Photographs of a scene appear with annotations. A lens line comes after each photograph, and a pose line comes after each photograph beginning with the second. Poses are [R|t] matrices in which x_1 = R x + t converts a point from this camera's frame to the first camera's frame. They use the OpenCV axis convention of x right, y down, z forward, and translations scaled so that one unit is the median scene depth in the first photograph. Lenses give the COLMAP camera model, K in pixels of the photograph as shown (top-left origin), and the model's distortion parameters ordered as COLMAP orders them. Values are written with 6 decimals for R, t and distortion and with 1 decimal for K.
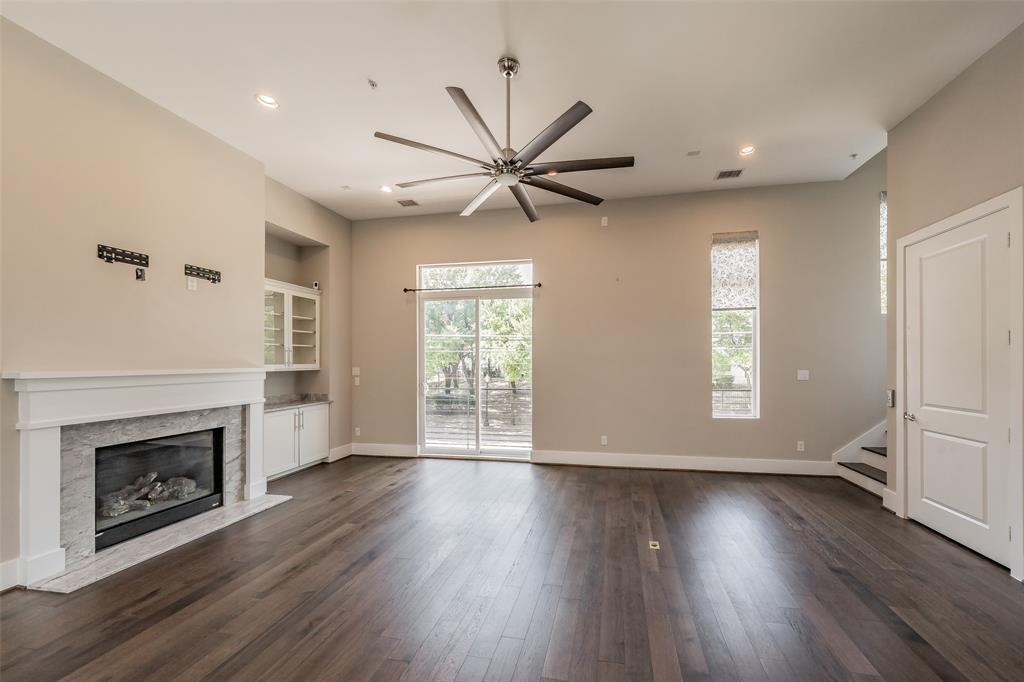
lens RADIAL K [[403.8, 0, 515.8], [0, 403.8, 364.0], [0, 0, 1]] dist [-0.001441, -0.000167]
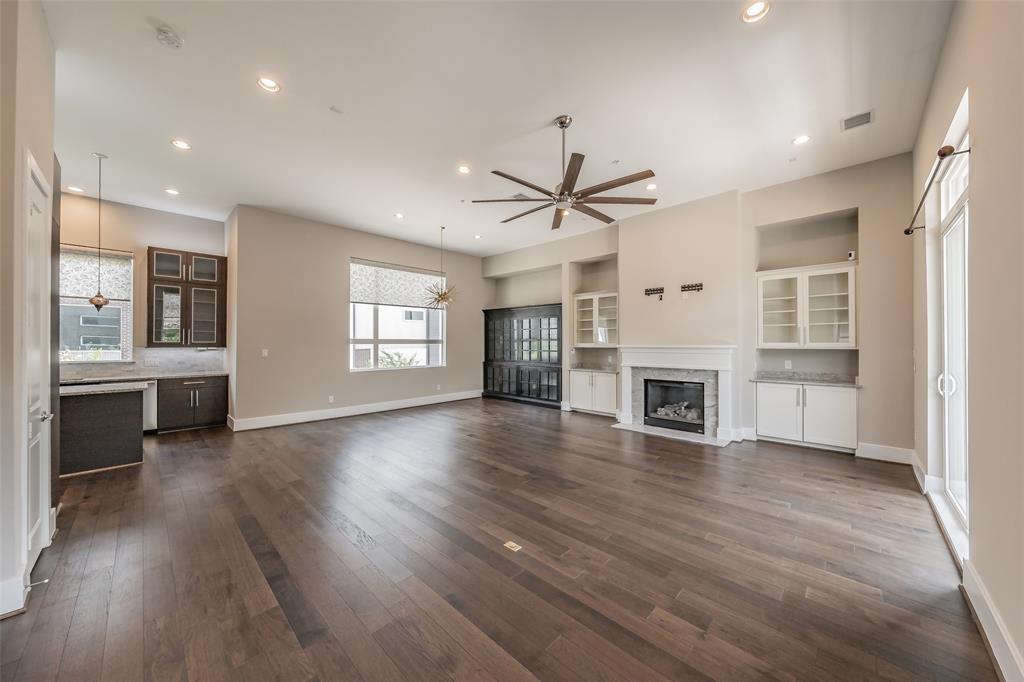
lens RADIAL K [[354.4, 0, 532.2], [0, 354.4, 331.5], [0, 0, 1]] dist [0.000540, 0.000008]
pose [[-0.492079, -0.023083, -0.870244, 0.767561], [-0.001841, 0.999674, -0.025475, -0.004760], [0.870548, -0.010934, -0.491961, 1.078922]]
